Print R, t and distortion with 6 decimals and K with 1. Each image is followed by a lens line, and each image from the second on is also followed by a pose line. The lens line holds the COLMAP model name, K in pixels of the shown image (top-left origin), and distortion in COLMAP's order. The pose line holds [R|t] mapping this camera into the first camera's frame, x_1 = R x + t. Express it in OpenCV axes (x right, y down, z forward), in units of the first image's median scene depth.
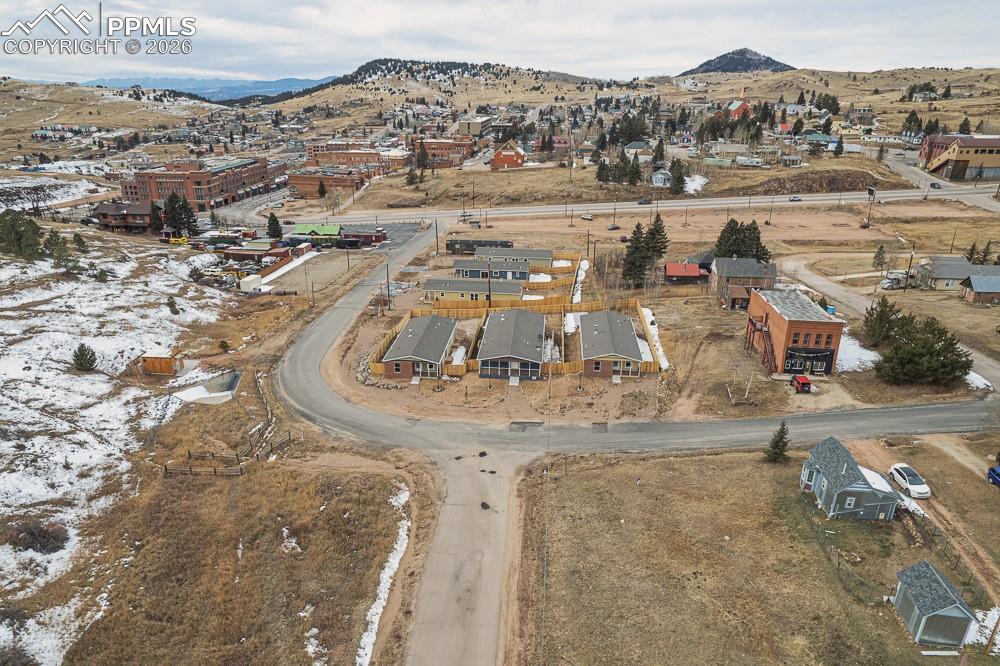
lens RADIAL K [[643.5, 0, 497.5], [0, 643.5, 333.5], [0, 0, 1]] dist [-0.076301, 0.067244]
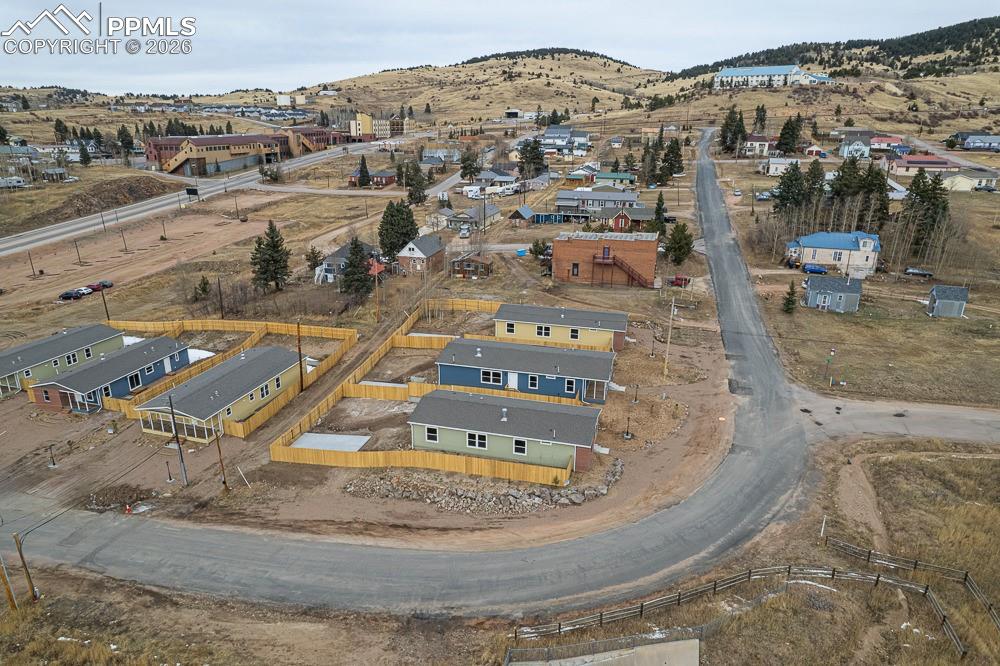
lens RADIAL K [[643.5, 0, 497.5], [0, 643.5, 333.5], [0, 0, 1]] dist [-0.076301, 0.067244]
pose [[0.179952, -0.321503, 0.929652, -0.333656], [0.354332, 0.902823, 0.243637, -0.108727], [-0.917642, 0.285562, 0.276384, 0.397626]]
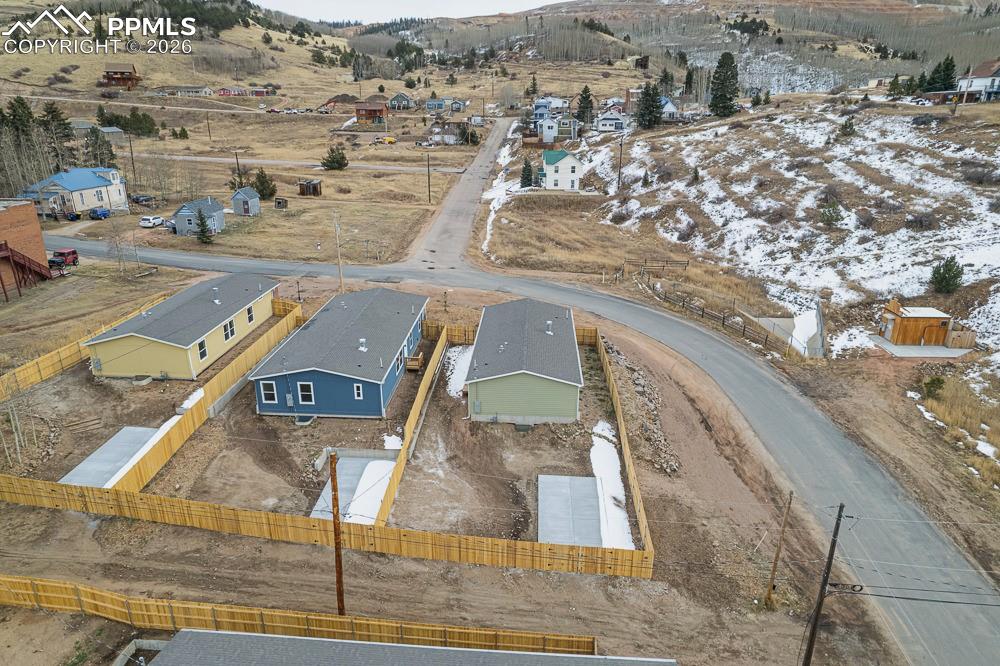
lens RADIAL K [[643.5, 0, 497.5], [0, 643.5, 333.5], [0, 0, 1]] dist [-0.076301, 0.067244]
pose [[-0.999496, -0.002059, -0.031665, -0.037148], [-0.022329, 0.754661, 0.655734, -0.168346], [0.022547, 0.656111, -0.754327, 0.685200]]
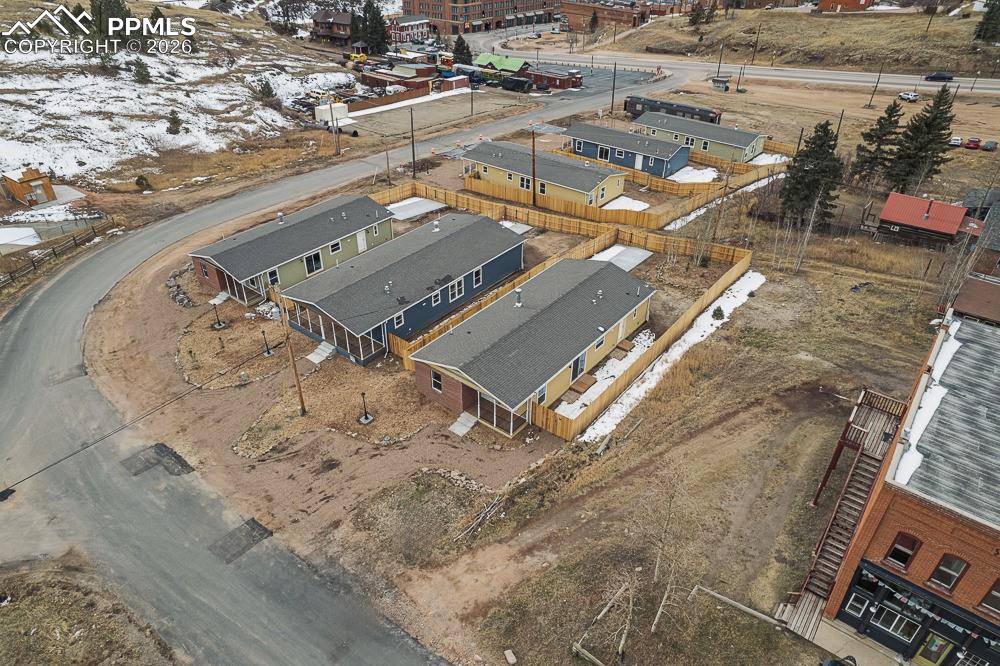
lens RADIAL K [[643.5, 0, 497.5], [0, 643.5, 333.5], [0, 0, 1]] dist [-0.076301, 0.067244]
pose [[0.837396, 0.301938, -0.455632, 0.169573], [-0.200869, 0.945245, 0.257221, -0.046454], [0.508349, -0.123874, 0.852195, 0.280102]]
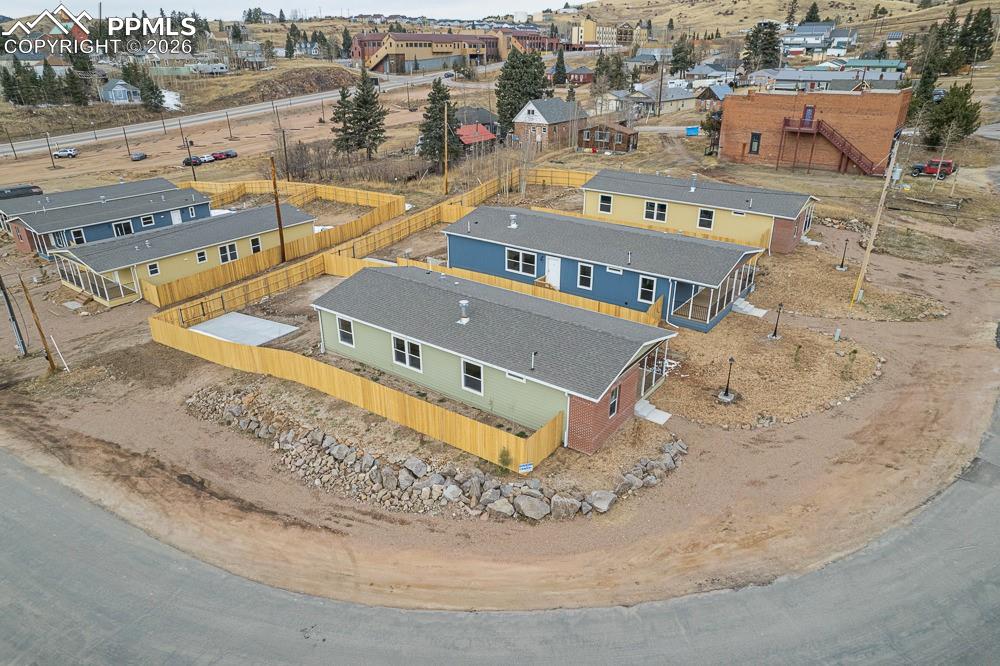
lens RADIAL K [[643.5, 0, 497.5], [0, 643.5, 333.5], [0, 0, 1]] dist [-0.076301, 0.067244]
pose [[0.520584, -0.355449, 0.776305, -0.183307], [0.316554, 0.924775, 0.211151, -0.025401], [-0.792960, 0.135820, 0.593942, 0.391396]]
